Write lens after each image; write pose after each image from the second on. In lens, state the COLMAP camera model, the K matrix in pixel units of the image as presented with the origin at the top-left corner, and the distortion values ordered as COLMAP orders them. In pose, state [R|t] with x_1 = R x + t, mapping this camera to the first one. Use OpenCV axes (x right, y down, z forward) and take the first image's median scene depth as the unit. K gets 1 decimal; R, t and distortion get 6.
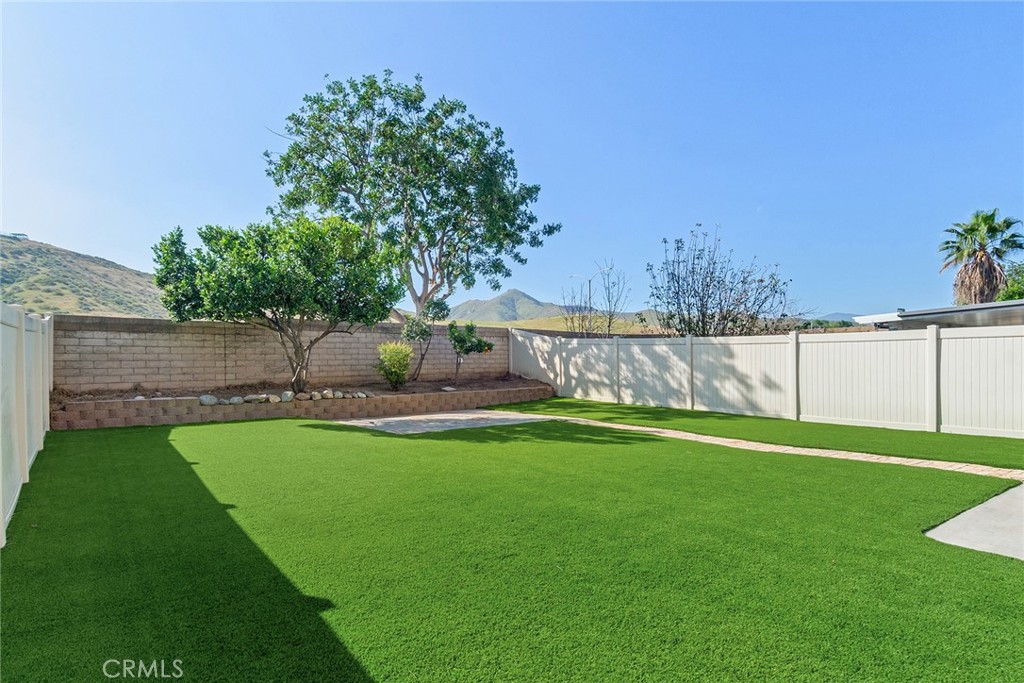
lens RADIAL K [[557.5, 0, 509.6], [0, 557.5, 369.2], [0, 0, 1]] dist [-0.001481, -0.000190]
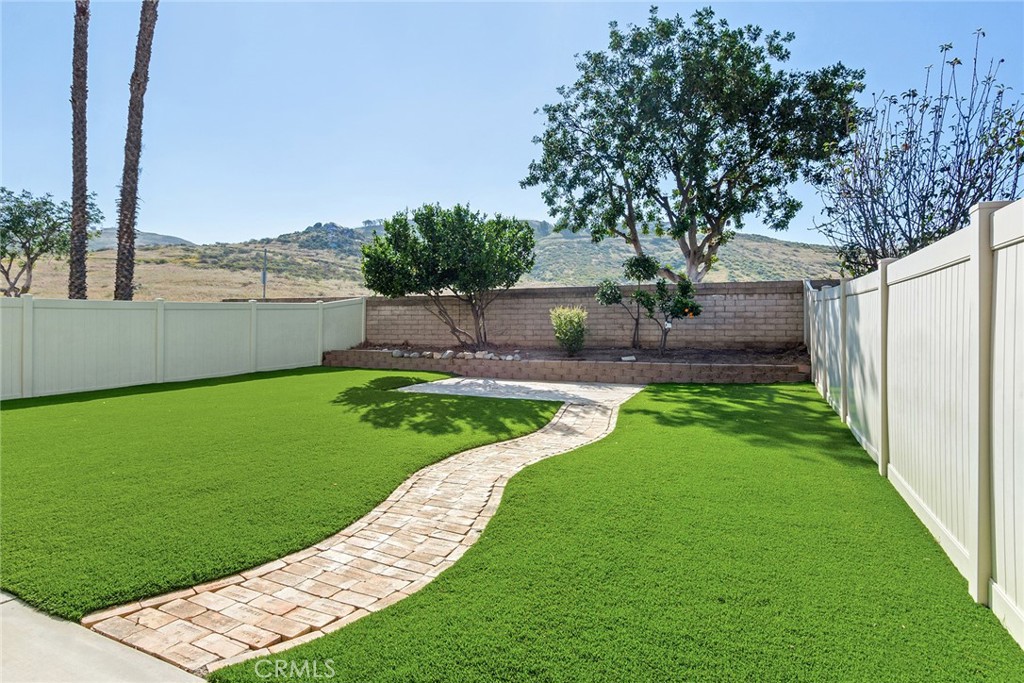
lens RADIAL K [[540.6, 0, 496.4], [0, 540.6, 332.9], [0, 0, 1]] dist [0.030125, -0.035192]
pose [[0.449130, 0.017139, -0.893302, 0.677336], [-0.016989, 0.999799, 0.010641, -0.012622], [0.893305, 0.010397, 0.449331, 0.536580]]
